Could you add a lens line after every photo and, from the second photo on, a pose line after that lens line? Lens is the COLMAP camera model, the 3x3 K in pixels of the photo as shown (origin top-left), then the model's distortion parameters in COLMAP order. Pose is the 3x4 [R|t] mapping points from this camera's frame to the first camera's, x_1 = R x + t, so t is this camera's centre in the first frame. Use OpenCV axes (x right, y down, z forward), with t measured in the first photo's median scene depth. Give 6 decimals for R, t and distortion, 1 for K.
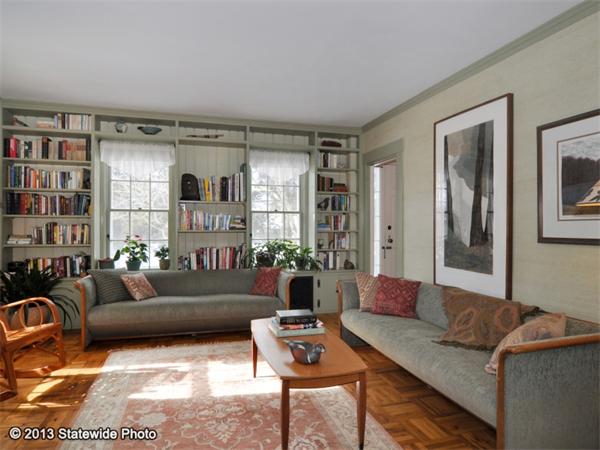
lens RADIAL K [[375.5, 0, 297.1], [0, 375.5, 224.7], [0, 0, 1]] dist [-0.007477, -0.004693]
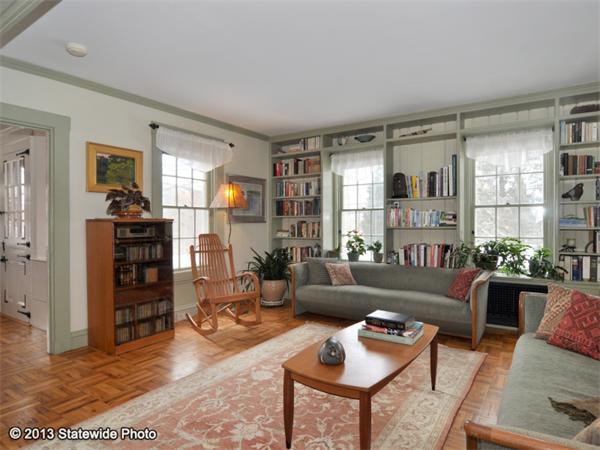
lens RADIAL K [[352.2, 0, 303.0], [0, 352.2, 227.3], [0, 0, 1]] dist [-0.006542, -0.002107]
pose [[0.654284, 0.001017, -0.756248, 0.306507], [0.007932, 0.999935, 0.008207, 0.006329], [0.756207, -0.011368, 0.654234, 0.169065]]
